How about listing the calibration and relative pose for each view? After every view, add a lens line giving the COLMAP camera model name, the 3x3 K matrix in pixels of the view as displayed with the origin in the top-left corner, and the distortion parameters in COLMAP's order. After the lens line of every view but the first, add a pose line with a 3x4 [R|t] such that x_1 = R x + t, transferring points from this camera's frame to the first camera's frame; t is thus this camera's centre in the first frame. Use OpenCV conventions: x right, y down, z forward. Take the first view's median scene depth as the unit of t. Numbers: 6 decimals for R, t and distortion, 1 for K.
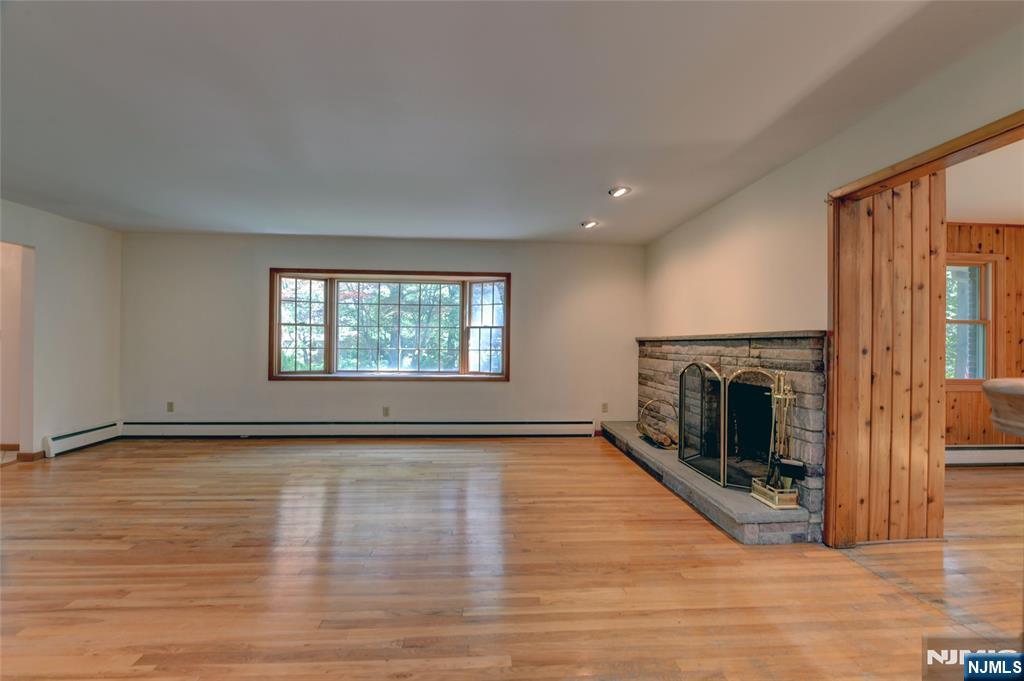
lens RADIAL K [[406.4, 0, 515.4], [0, 406.4, 341.4], [0, 0, 1]] dist [-0.009551, -0.000526]
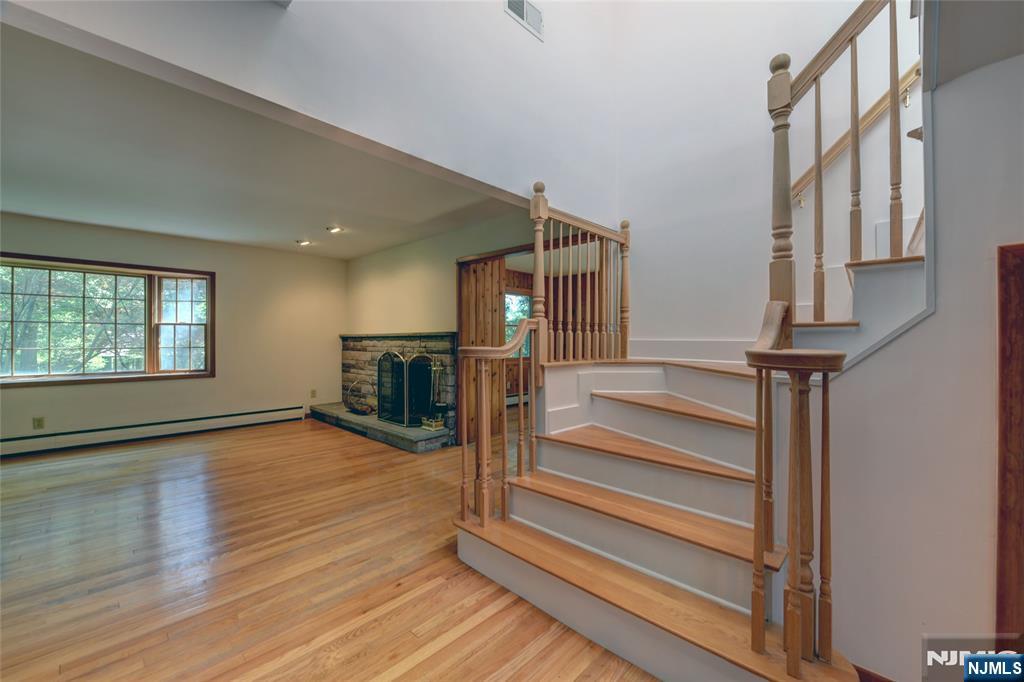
lens RADIAL K [[406.4, 0, 515.4], [0, 406.4, 341.9], [0, 0, 1]] dist [-0.009551, -0.000526]
pose [[0.737201, -0.014112, 0.675526, -0.192951], [0.004490, 0.999862, 0.015987, -0.006029], [-0.675658, -0.008752, 0.737163, -0.366390]]
